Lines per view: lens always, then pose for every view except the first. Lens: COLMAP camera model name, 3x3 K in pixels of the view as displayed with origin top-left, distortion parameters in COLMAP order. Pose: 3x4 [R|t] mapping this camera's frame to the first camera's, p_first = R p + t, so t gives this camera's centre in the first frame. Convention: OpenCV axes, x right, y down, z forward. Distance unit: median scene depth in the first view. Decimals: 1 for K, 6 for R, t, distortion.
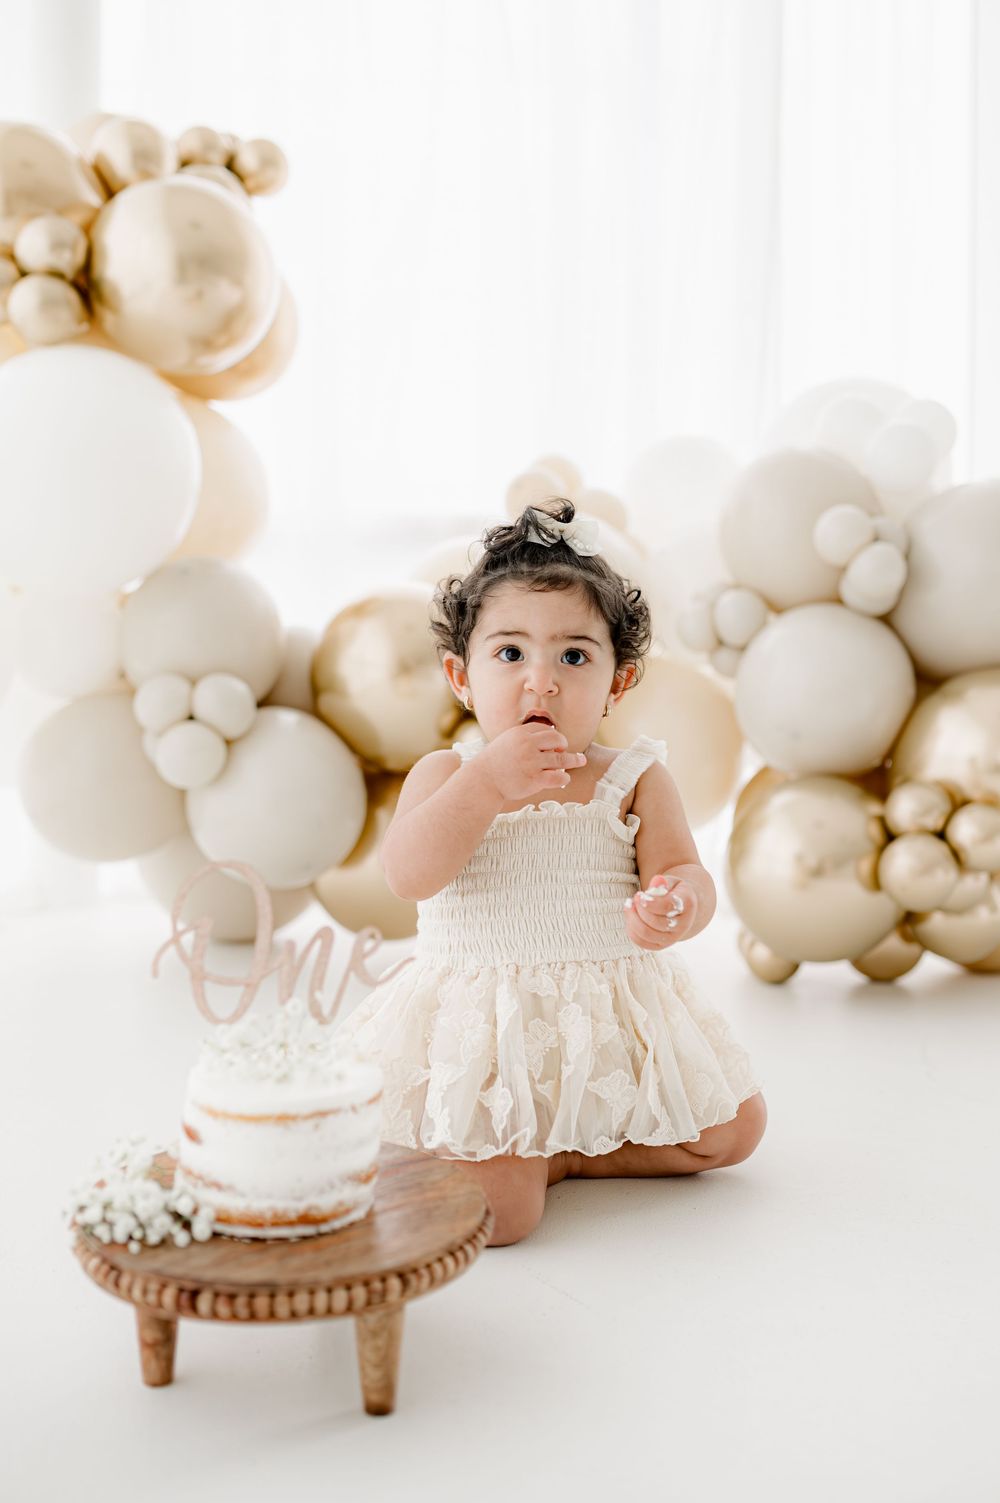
lens RADIAL K [[1465.5, 0, 535.1], [0, 1465.5, 722.6], [0, 0, 1]] dist [-0.023118, 0.015553]
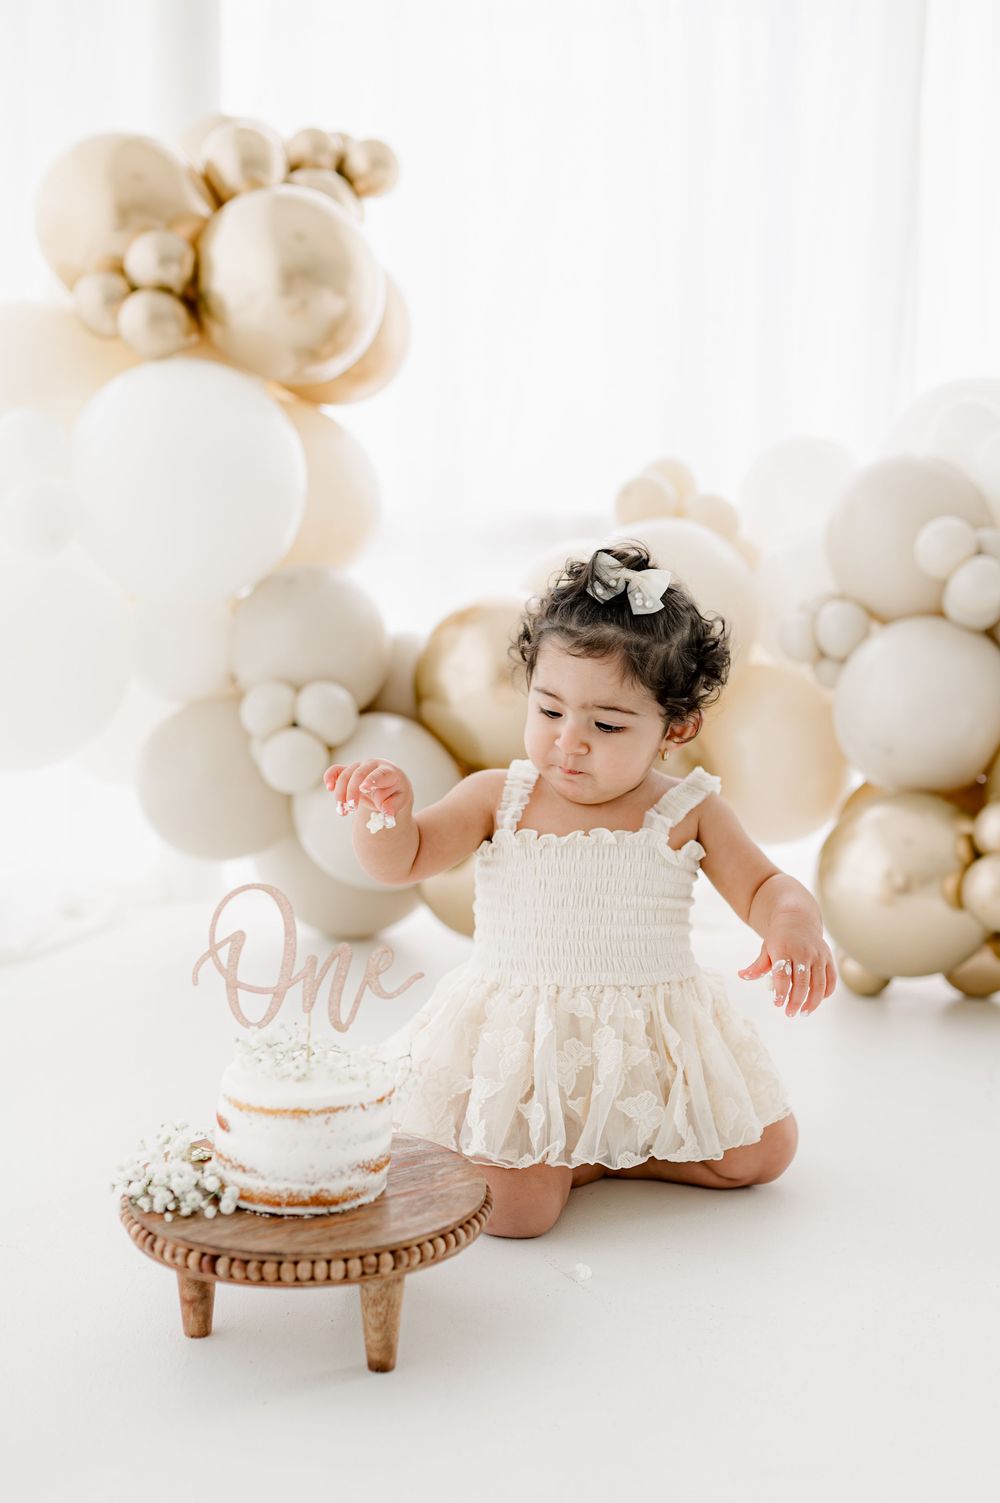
lens RADIAL K [[1543.2, 0, 567.6], [0, 1543.2, 816.4], [0, 0, 1]] dist [-0.022601, 0.002875]
pose [[0.995007, 0.020693, -0.097639, 0.139289], [-0.013479, 0.997169, 0.073972, -0.047224], [0.098893, -0.072286, 0.992469, -0.141759]]
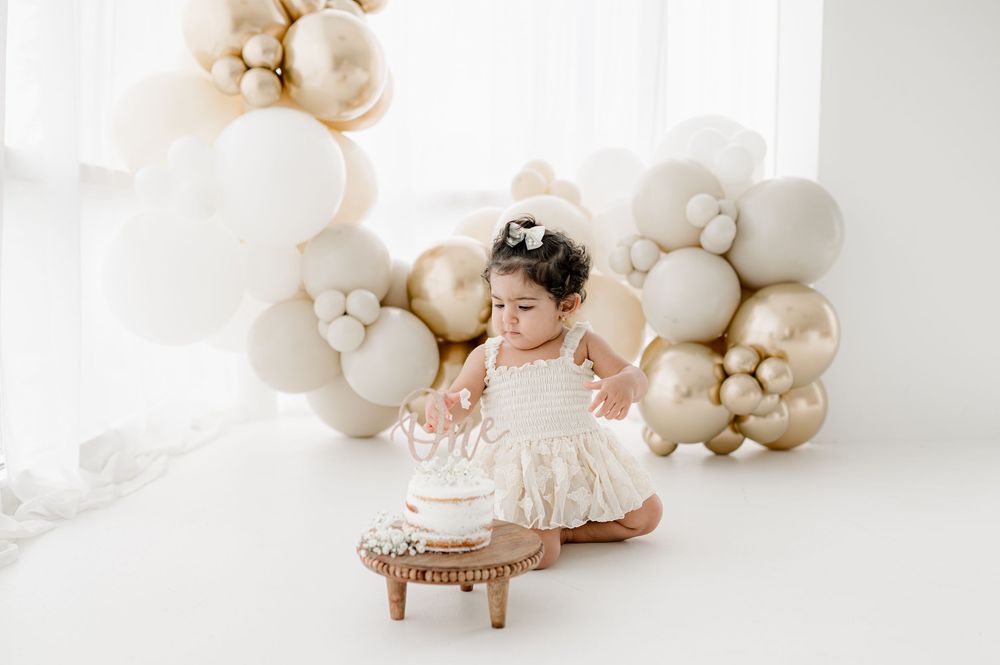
lens RADIAL K [[969.6, 0, 511.3], [0, 969.6, 366.5], [0, 0, 1]] dist [-0.017047, -0.001968]
pose [[0.999874, -0.007796, 0.013792, -0.098264], [0.006867, 0.997783, 0.066193, -0.034571], [-0.014277, -0.066090, 0.997712, -0.463859]]
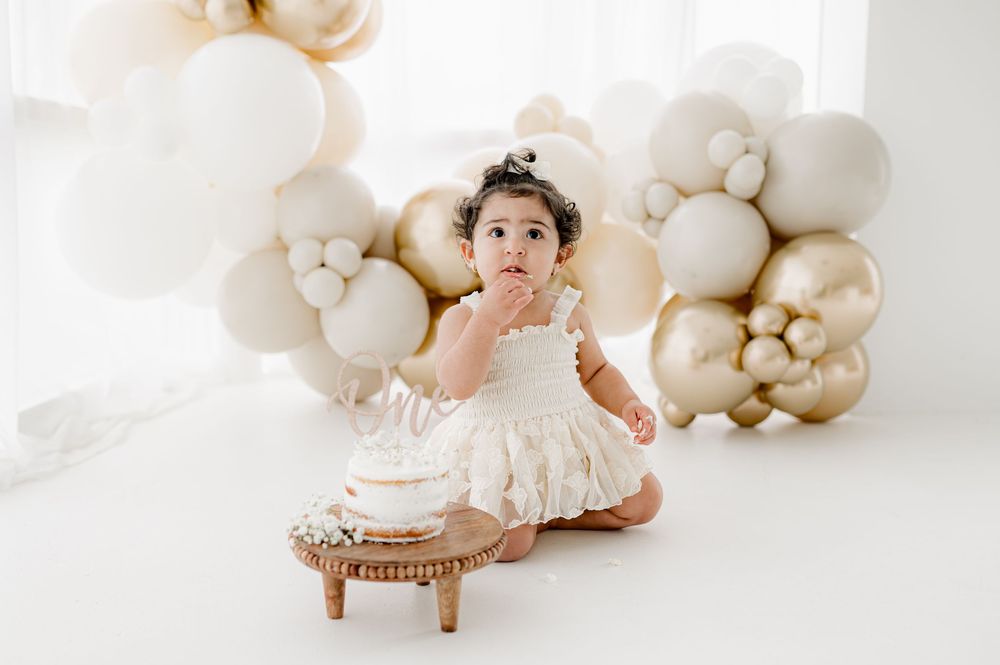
lens RADIAL K [[1026.7, 0, 499.1], [0, 1026.7, 357.6], [0, 0, 1]] dist [-0.022601, 0.002875]
pose [[0.999301, 0.000972, -0.037375, 0.011350], [0.002705, 0.995163, 0.098203, -0.027022], [0.037289, -0.098236, 0.994464, -0.315661]]
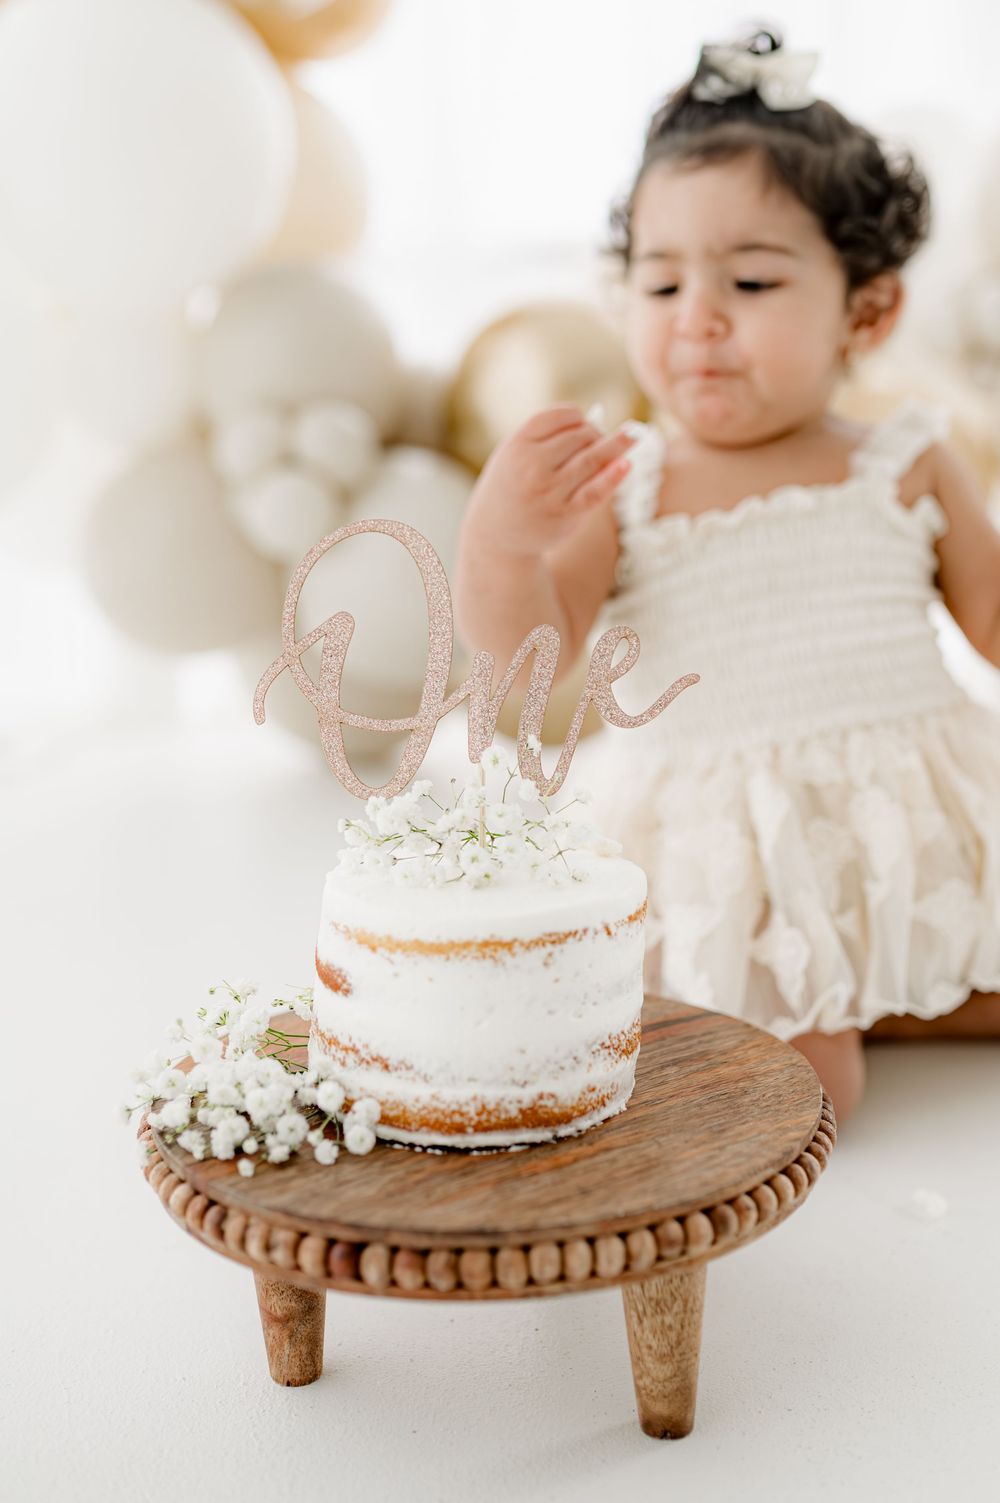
lens RADIAL K [[1615.3, 0, 592.1], [0, 1615.3, 695.6], [0, 0, 1]] dist [-0.033108, -0.013390]
pose [[0.998641, -0.025424, -0.045493, -0.094513], [0.029223, 0.995962, 0.084891, 0.111330], [0.043151, -0.086105, 0.995351, 0.352334]]
